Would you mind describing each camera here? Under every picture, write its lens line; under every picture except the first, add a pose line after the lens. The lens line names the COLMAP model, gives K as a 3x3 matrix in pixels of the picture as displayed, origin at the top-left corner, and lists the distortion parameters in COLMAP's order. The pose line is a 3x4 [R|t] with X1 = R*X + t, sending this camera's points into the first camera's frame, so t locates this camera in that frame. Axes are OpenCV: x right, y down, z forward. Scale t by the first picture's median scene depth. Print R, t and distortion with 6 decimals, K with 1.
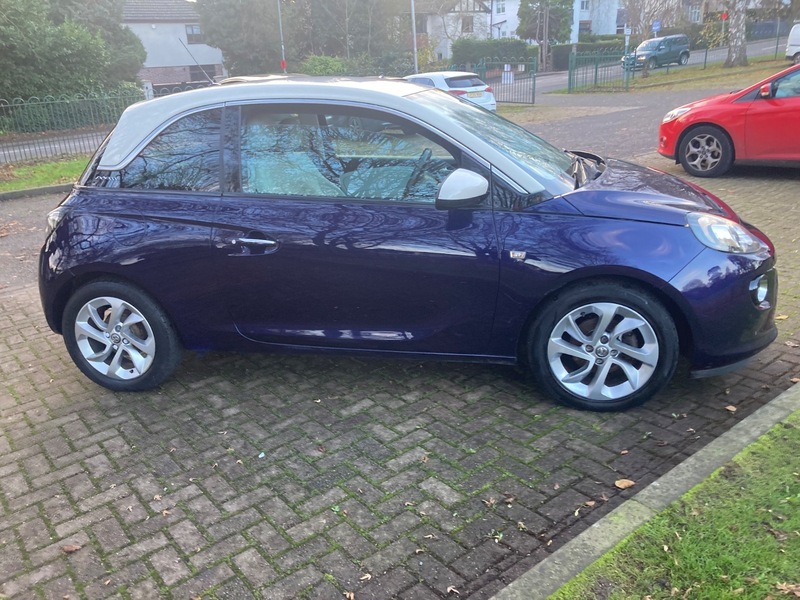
lens RADIAL K [[650.8, 0, 386.3], [0, 650.8, 301.8], [0, 0, 1]] dist [0.011150, 0.009147]
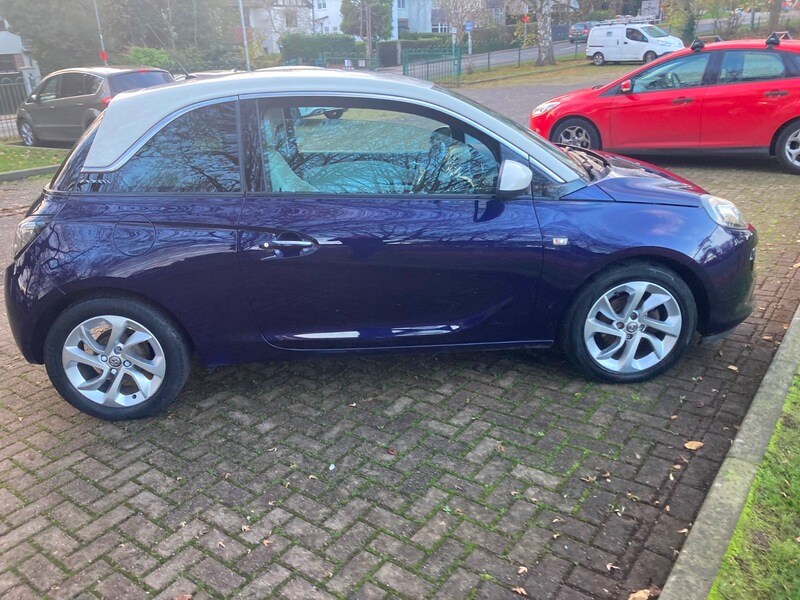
lens RADIAL K [[650.8, 0, 386.3], [0, 650.8, 301.8], [0, 0, 1]] dist [0.011150, 0.009147]
pose [[0.966310, -0.077443, 0.245453, -0.306039], [0.075785, 0.996992, 0.016209, -0.012812], [-0.245970, 0.002939, 0.969273, 0.057039]]
